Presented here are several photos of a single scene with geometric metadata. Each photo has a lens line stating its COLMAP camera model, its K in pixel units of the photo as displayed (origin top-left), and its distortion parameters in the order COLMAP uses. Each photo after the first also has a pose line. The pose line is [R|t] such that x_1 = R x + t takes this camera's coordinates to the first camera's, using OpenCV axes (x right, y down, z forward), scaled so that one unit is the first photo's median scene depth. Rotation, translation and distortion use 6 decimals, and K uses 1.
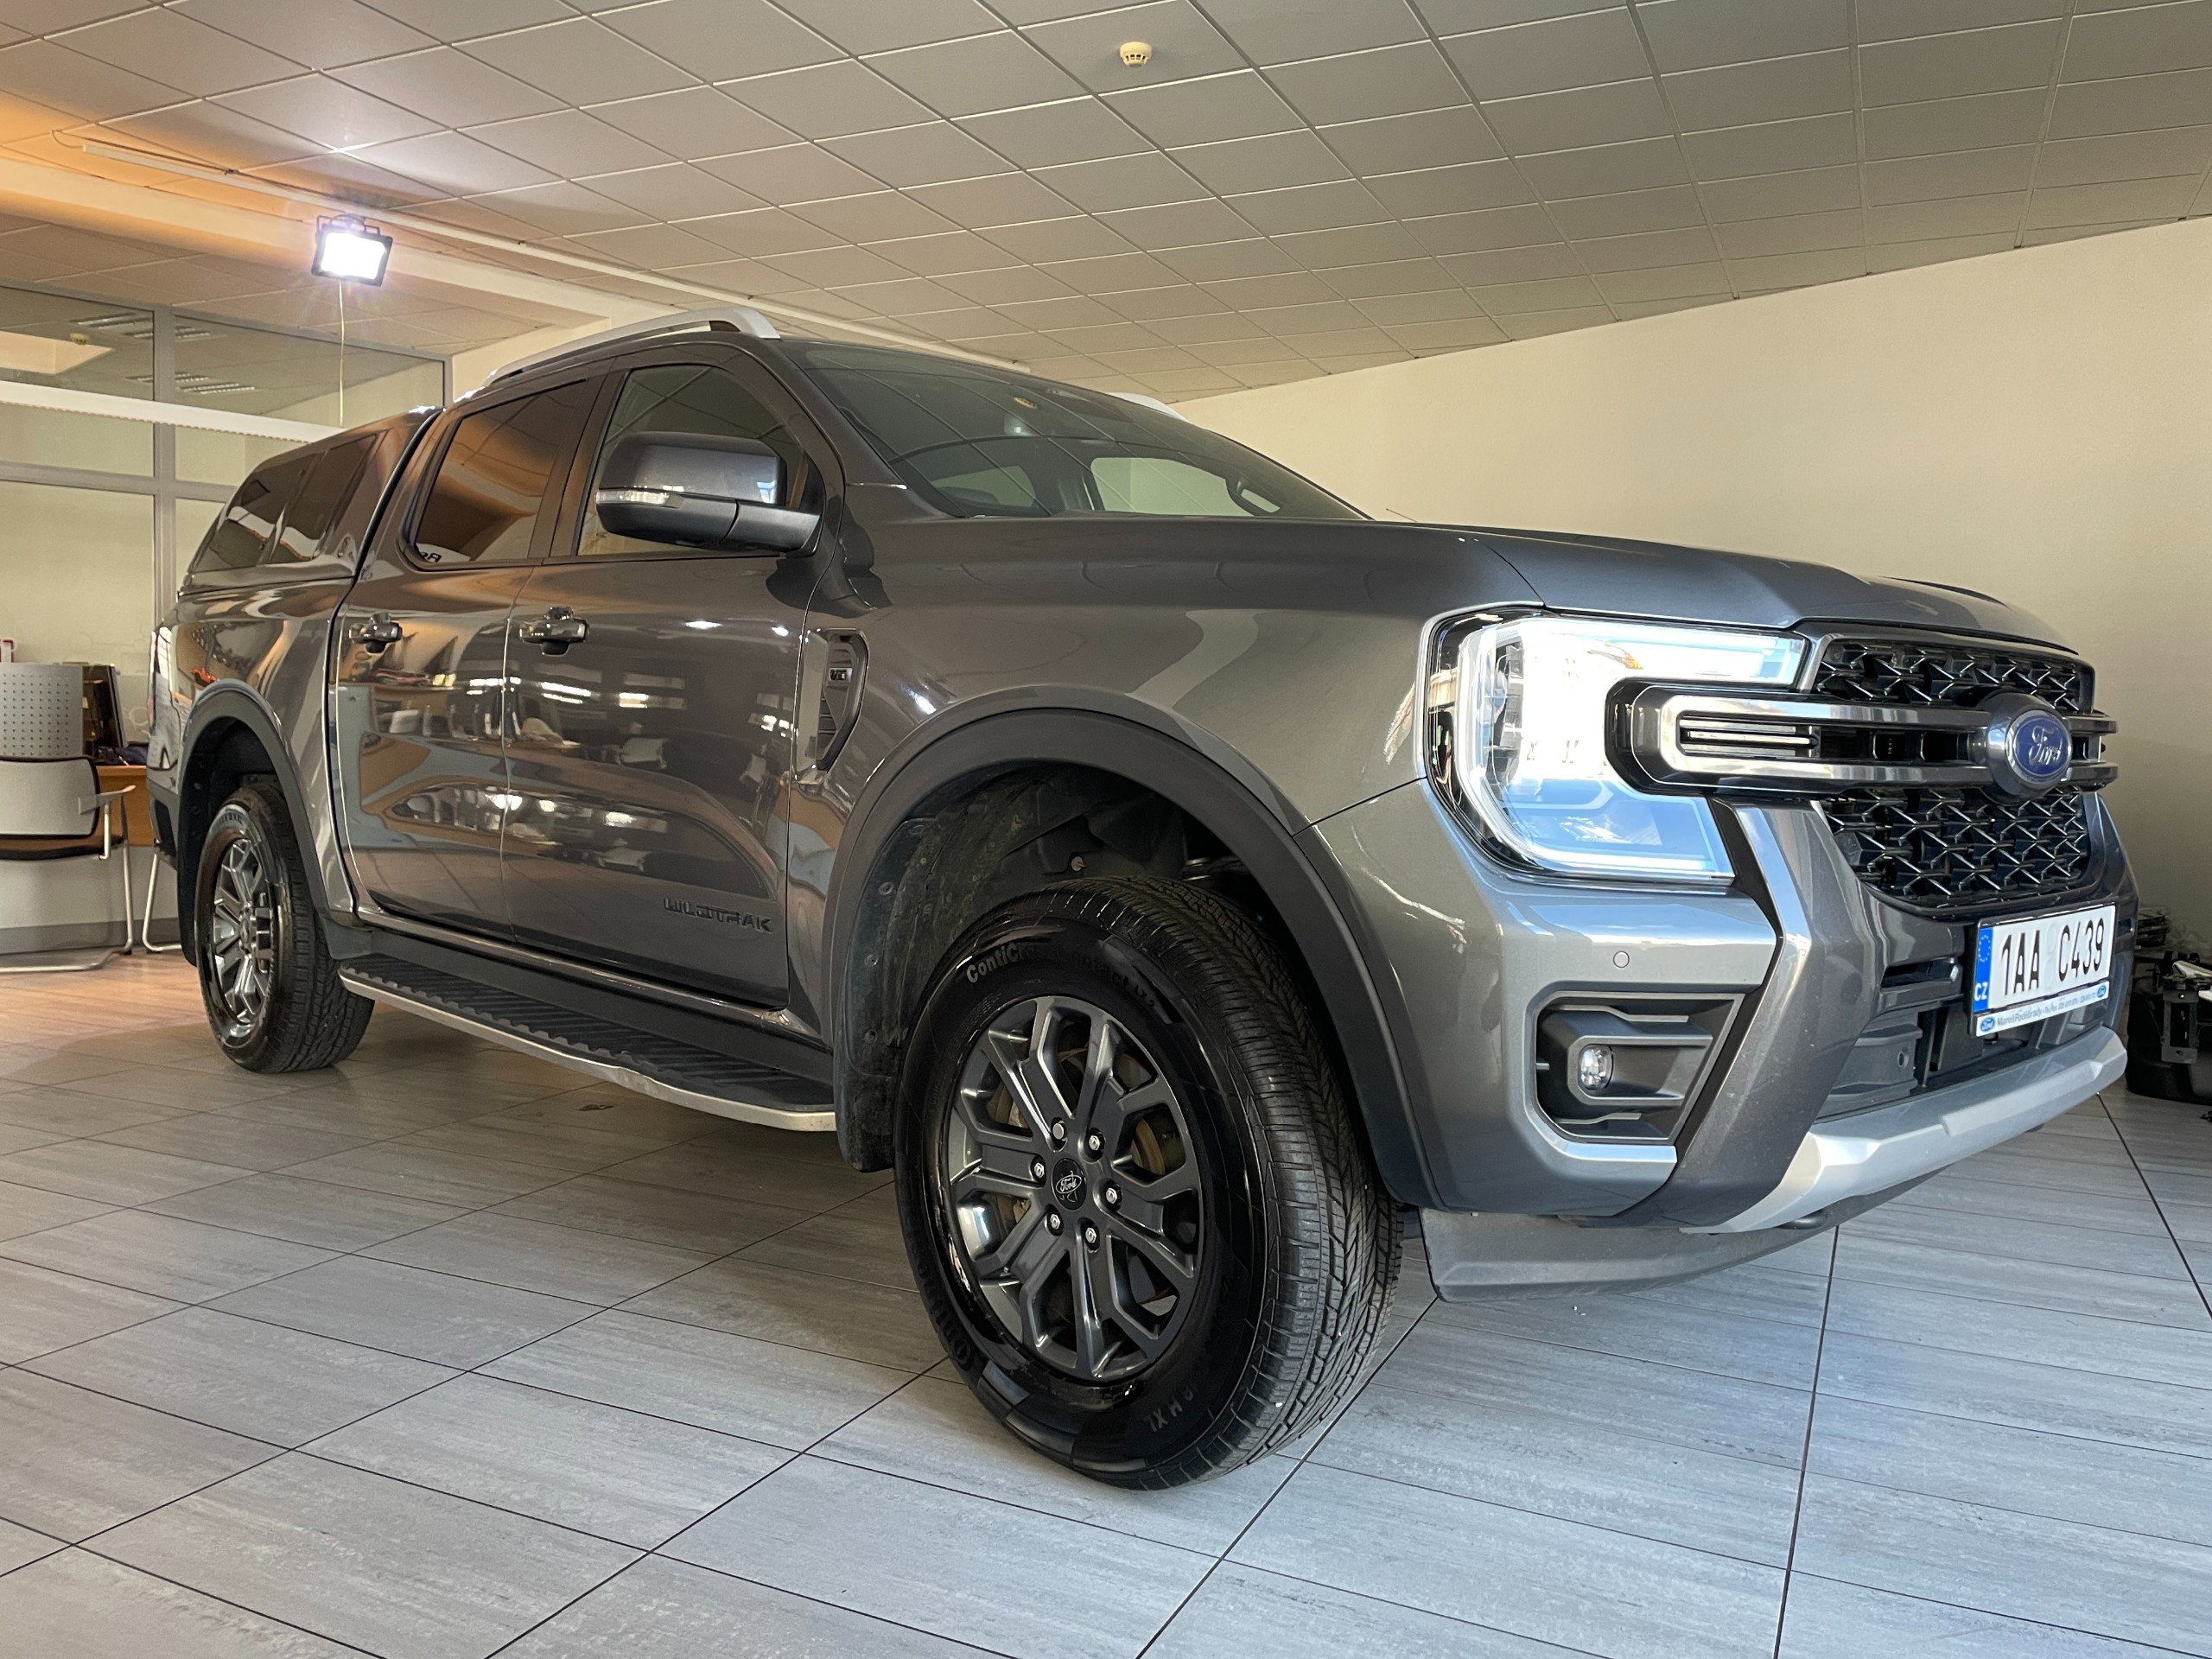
lens RADIAL K [[1659.8, 0, 1092.8], [0, 1659.8, 813.4], [0, 0, 1]] dist [0.092469, -0.116271]
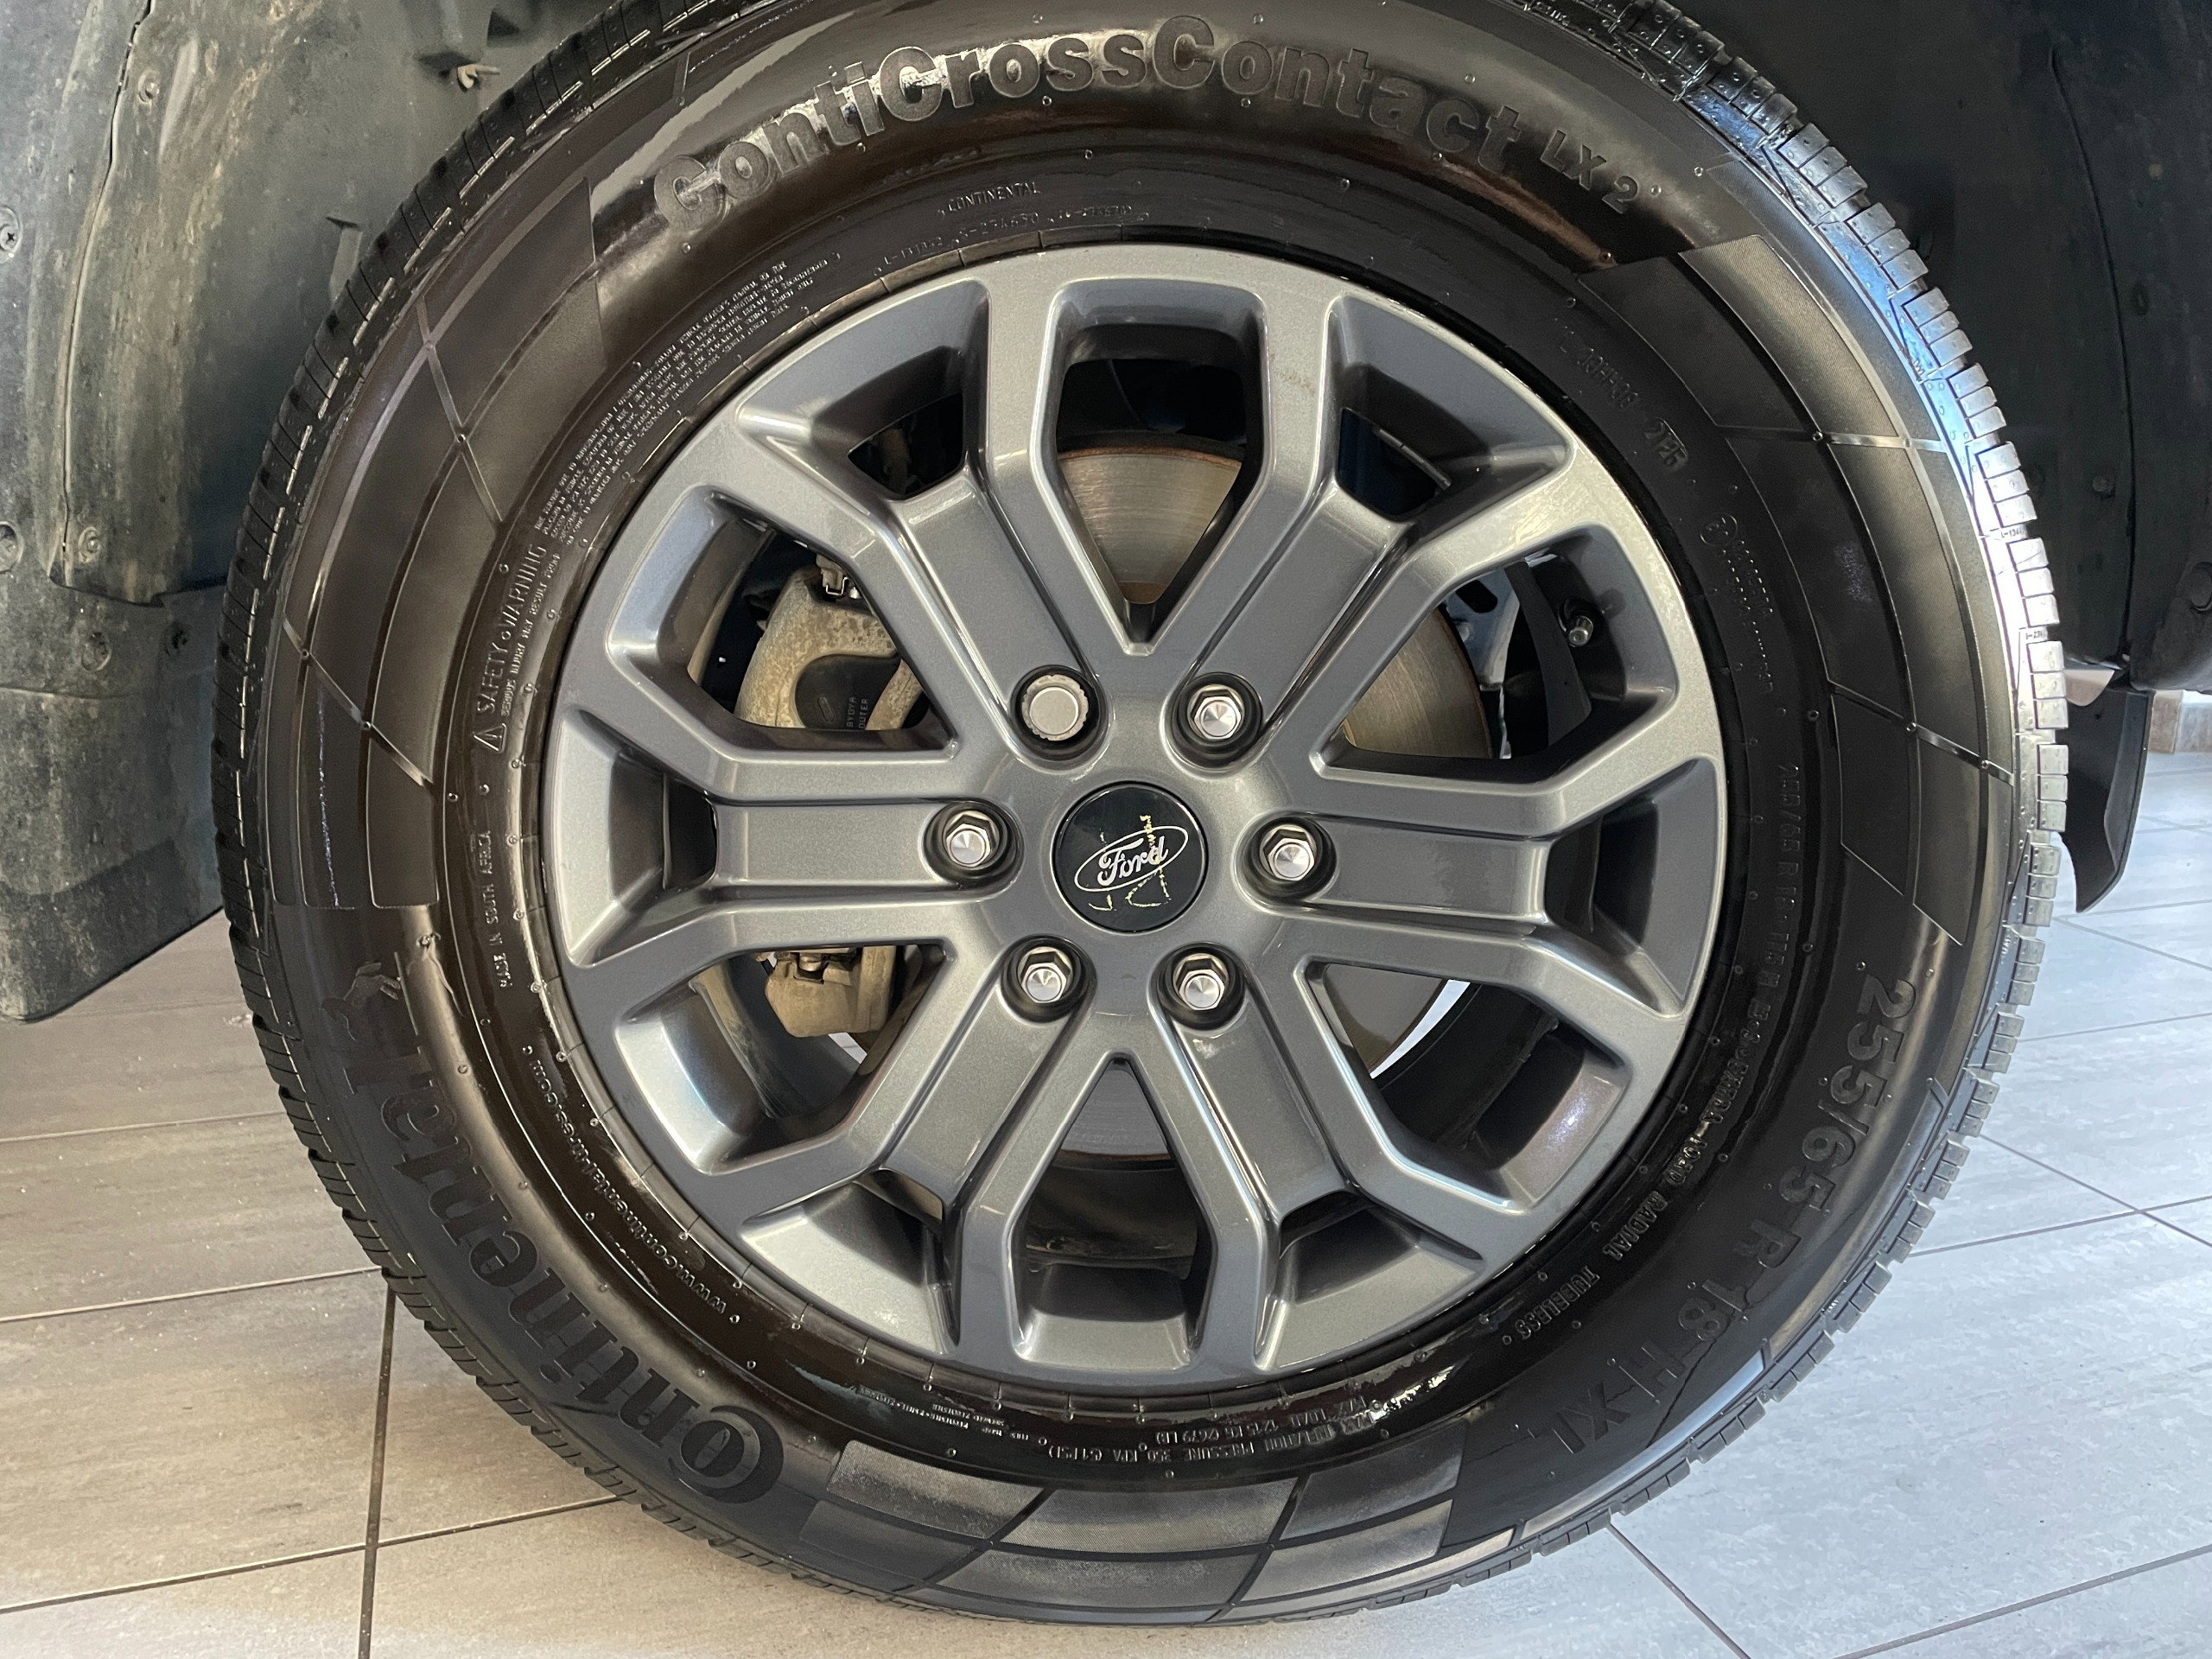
lens RADIAL K [[1659.8, 0, 1092.8], [0, 1659.8, 813.4], [0, 0, 1]] dist [0.092469, -0.116271]
pose [[0.699512, -0.160738, 0.696309, -0.237944], [0.028479, 0.979872, 0.197585, 0.145853], [-0.714053, -0.118383, 0.690010, 0.770116]]
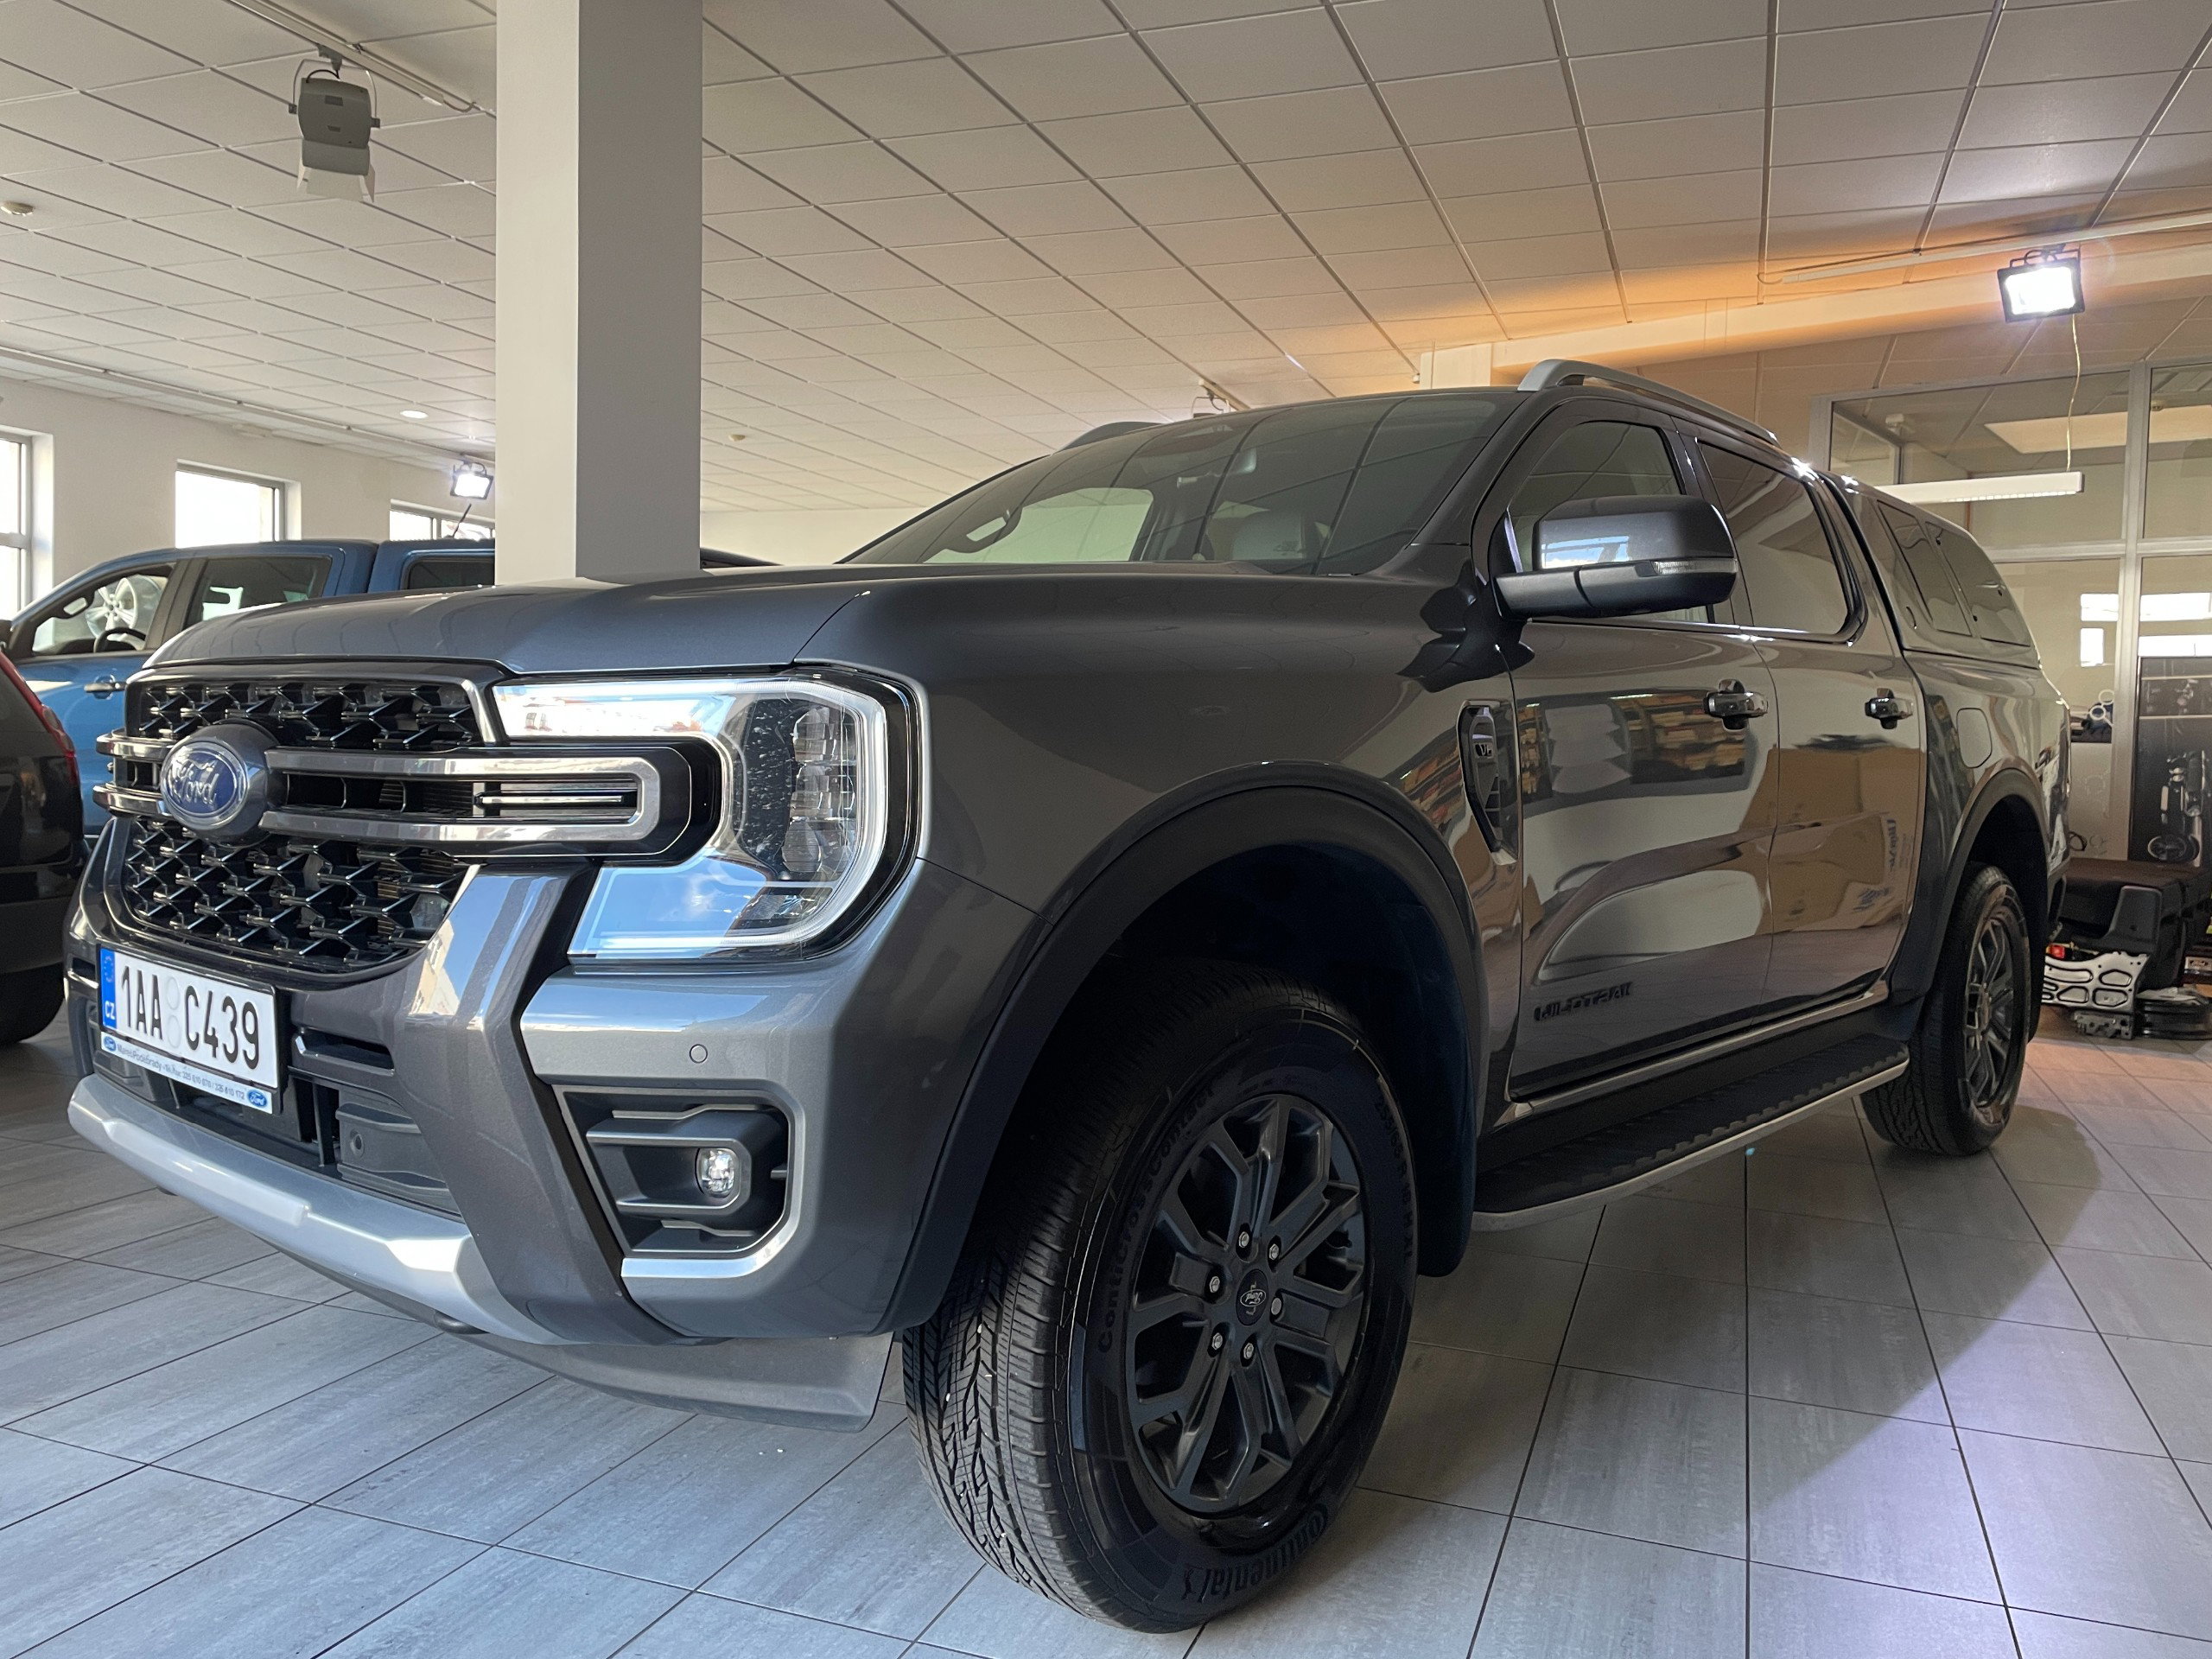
lens RADIAL K [[1658.2, 0, 1083.5], [0, 1658.2, 807.6], [0, 0, 1]] dist [0.089948, -0.109690]
pose [[0.085172, 0.023287, -0.996094, 1.485215], [-0.072651, 0.997211, 0.017101, -0.076920], [0.993714, 0.070910, 0.086626, 1.369173]]
